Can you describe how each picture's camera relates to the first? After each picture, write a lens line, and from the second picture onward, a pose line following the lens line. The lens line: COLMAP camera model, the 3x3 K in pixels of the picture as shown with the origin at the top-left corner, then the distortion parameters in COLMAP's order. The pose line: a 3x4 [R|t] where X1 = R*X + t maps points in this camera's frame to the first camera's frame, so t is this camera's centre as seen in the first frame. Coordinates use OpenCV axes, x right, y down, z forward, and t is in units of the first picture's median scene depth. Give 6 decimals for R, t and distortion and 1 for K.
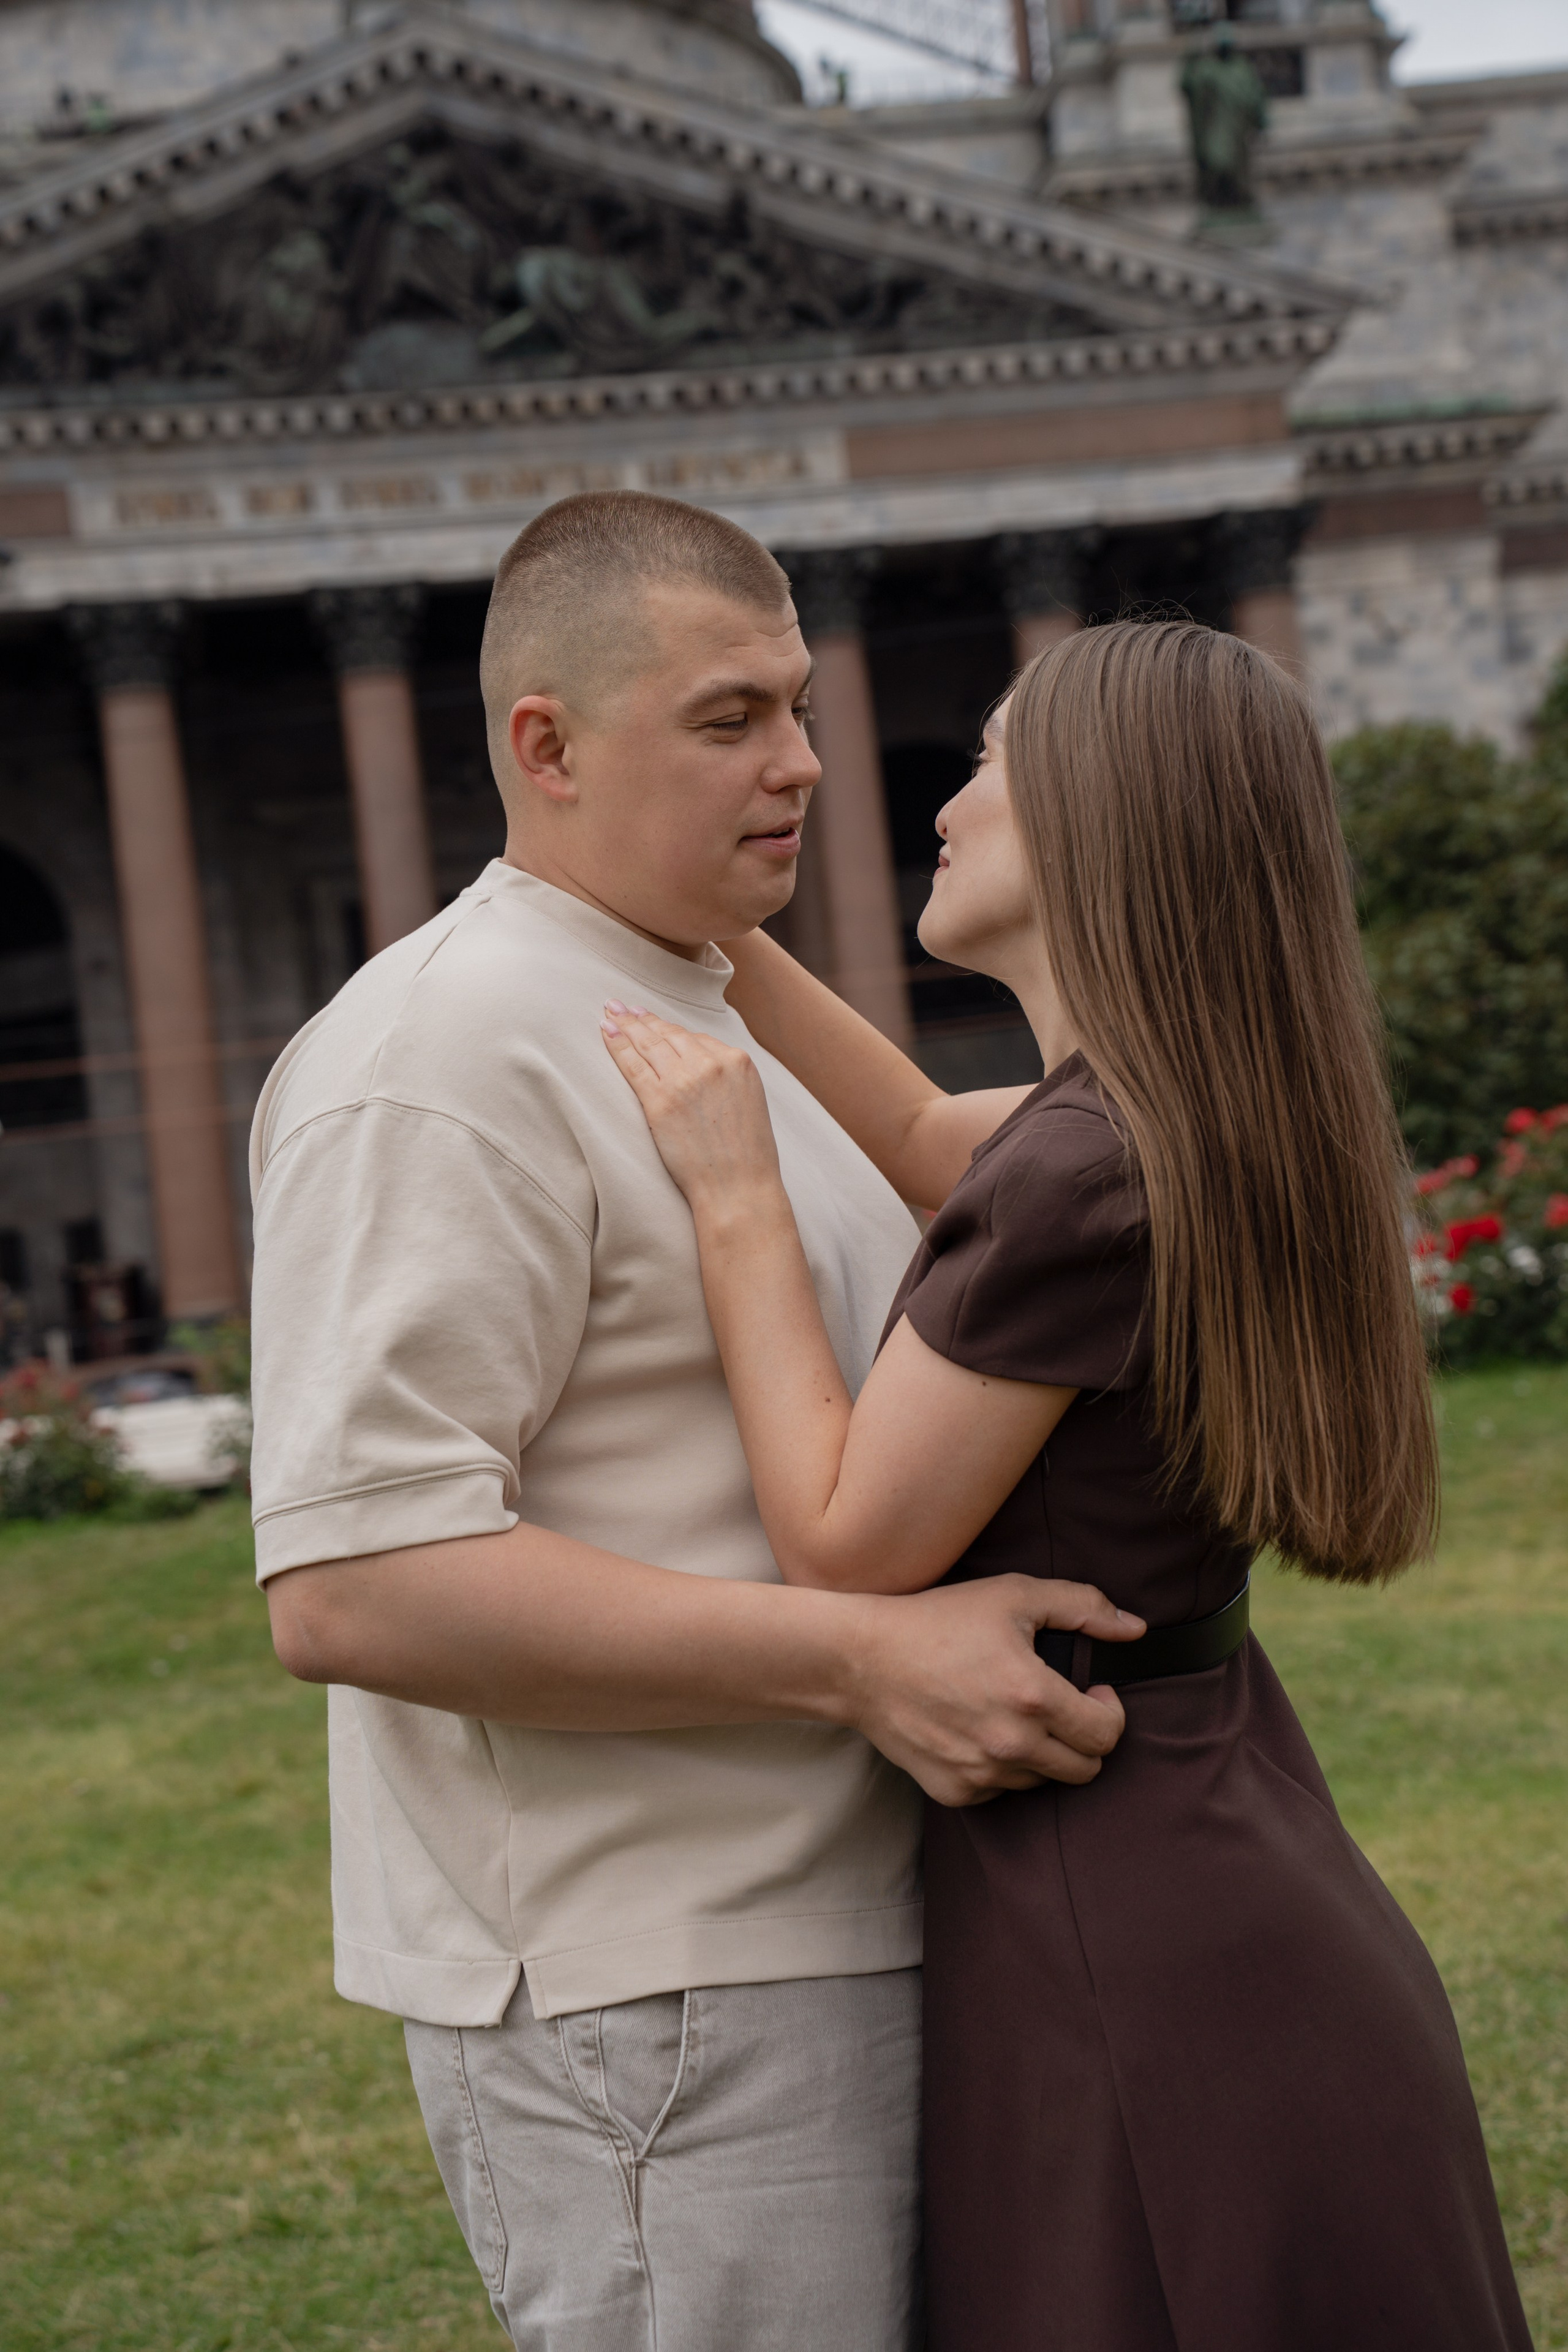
lens RADIAL K [[3703.1, 0, 786.9], [0, 3703.1, 1165.0], [0, 0, 1]] dist [0.424470, 0.000000]
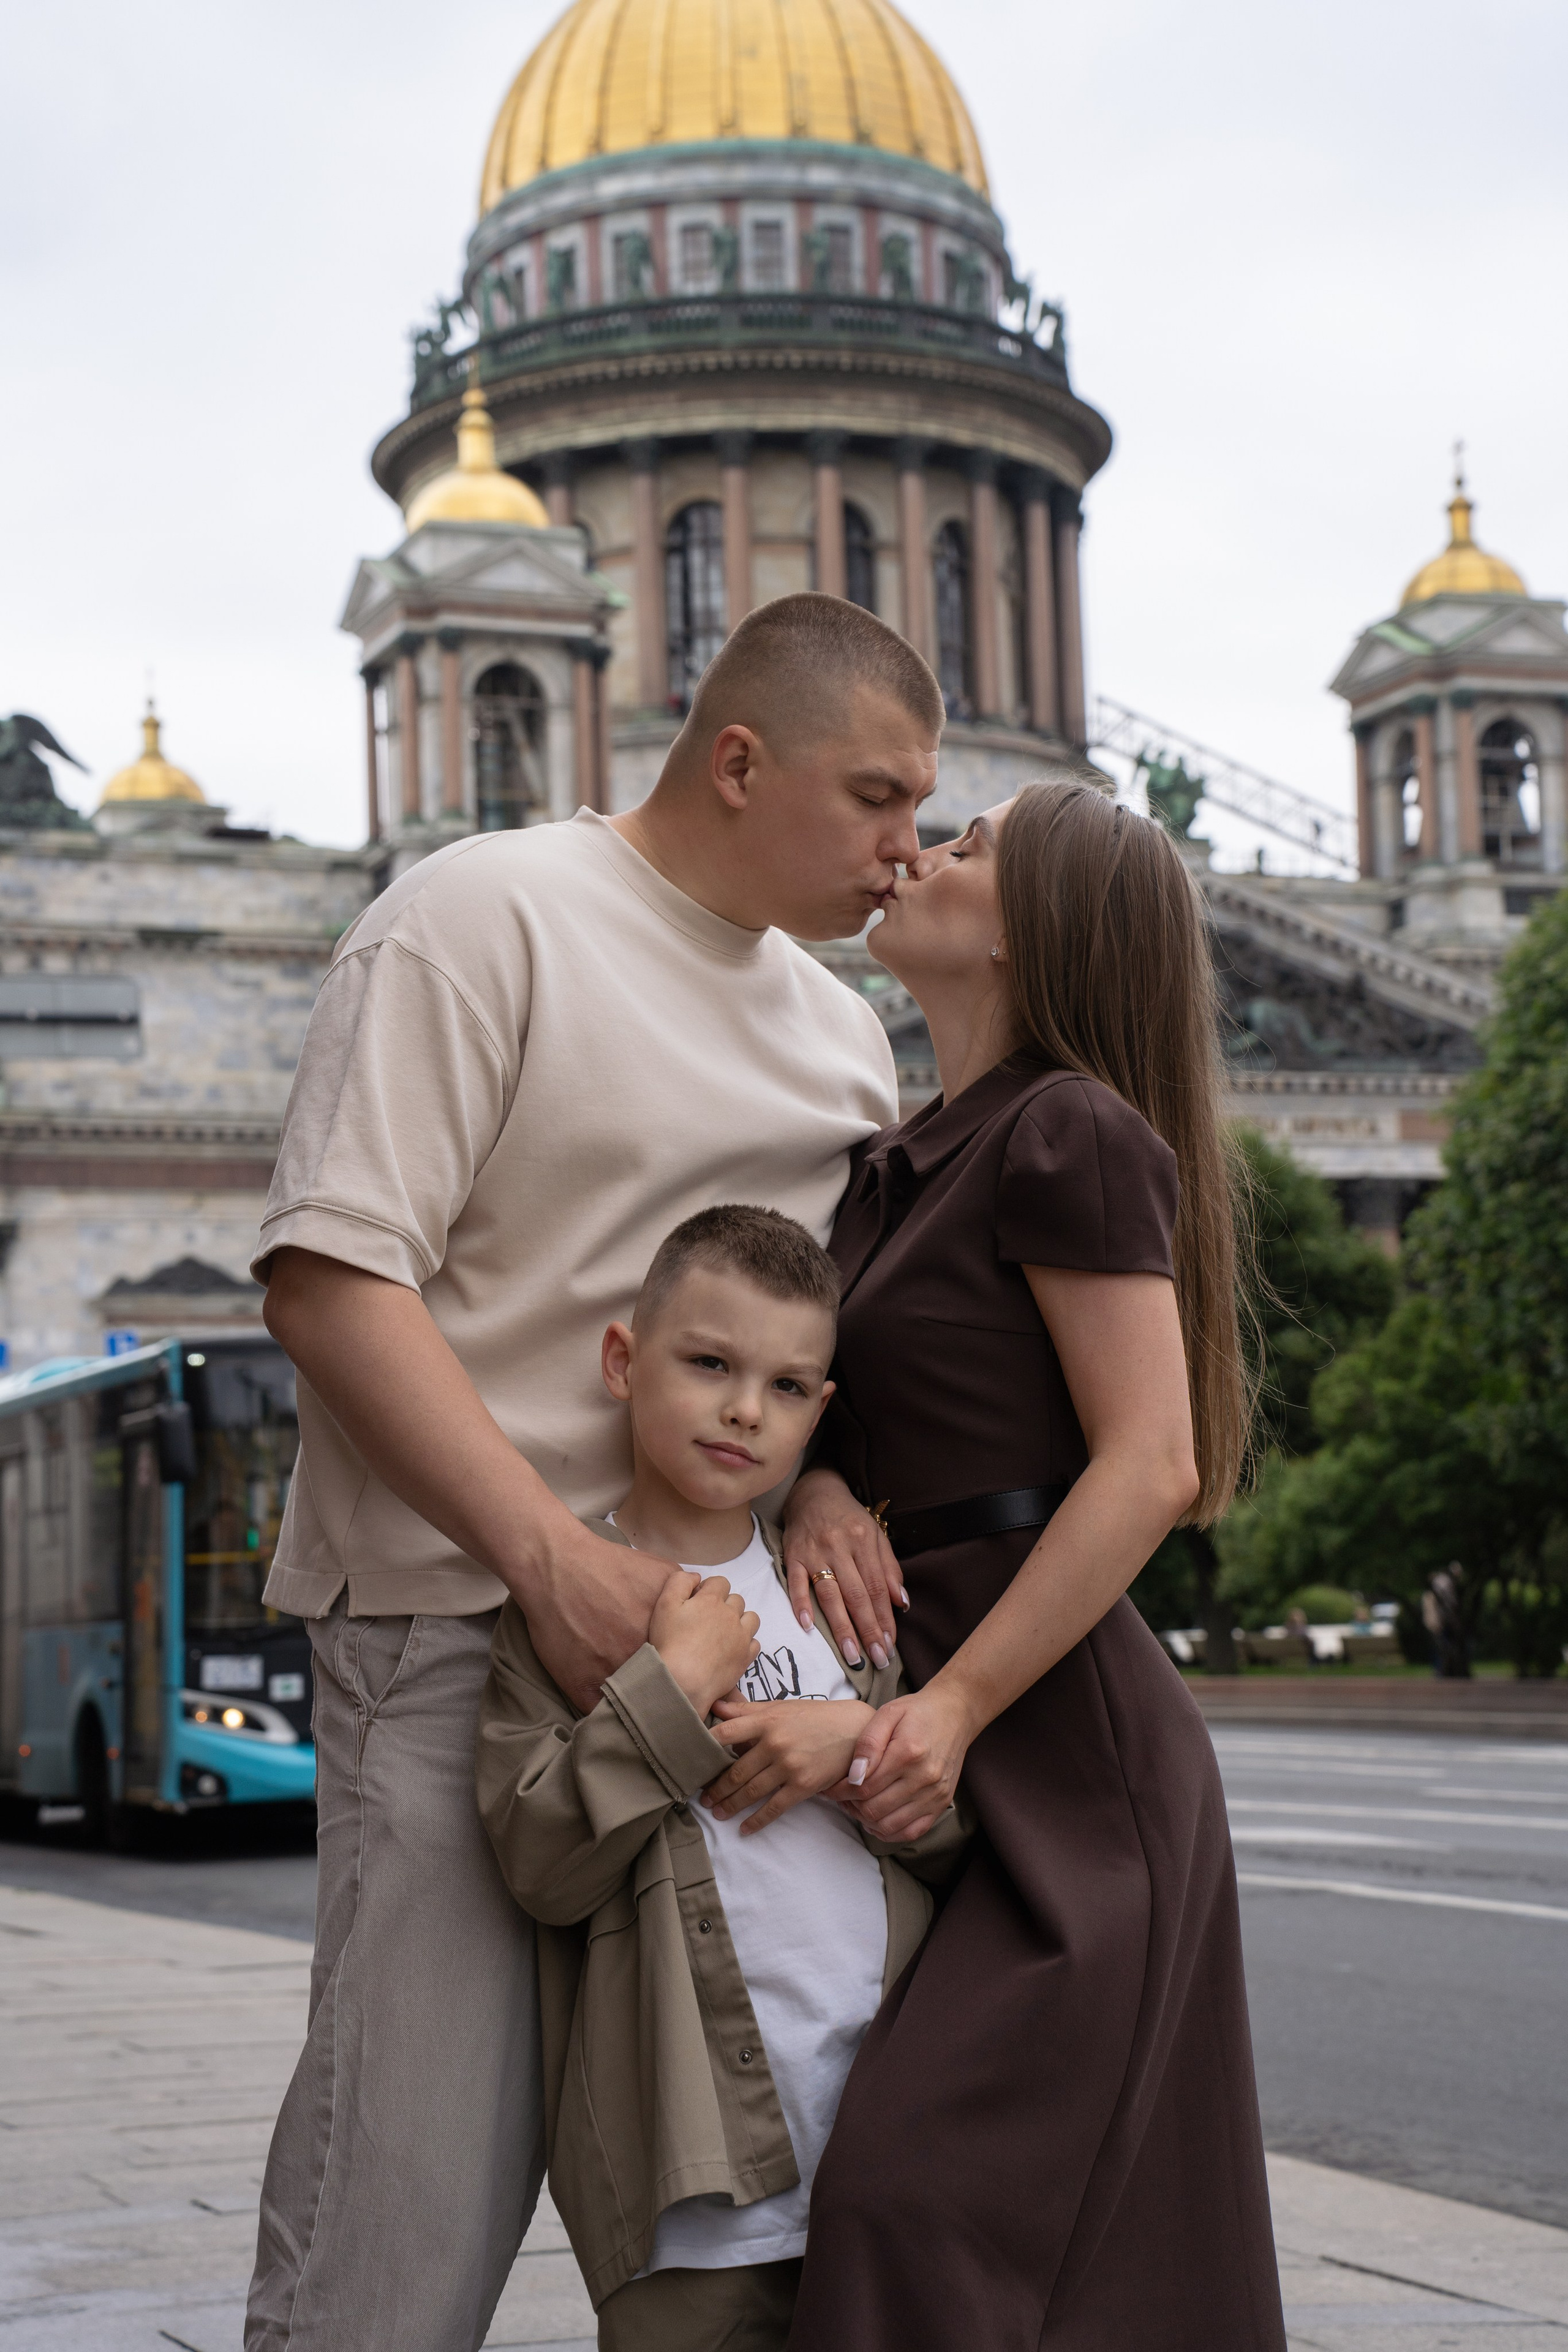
lens RADIAL K [[4067.6, 0, 777.4], [0, 4067.6, 1159.9], [0, 0, 1]] dist [0.399651, 0.000000]
pose [[0.970918, 0.111046, 0.212100, -0.657928], [-0.090903, 0.990571, -0.102499, 0.043003], [-0.221482, 0.080237, 0.971858, -0.749867]]
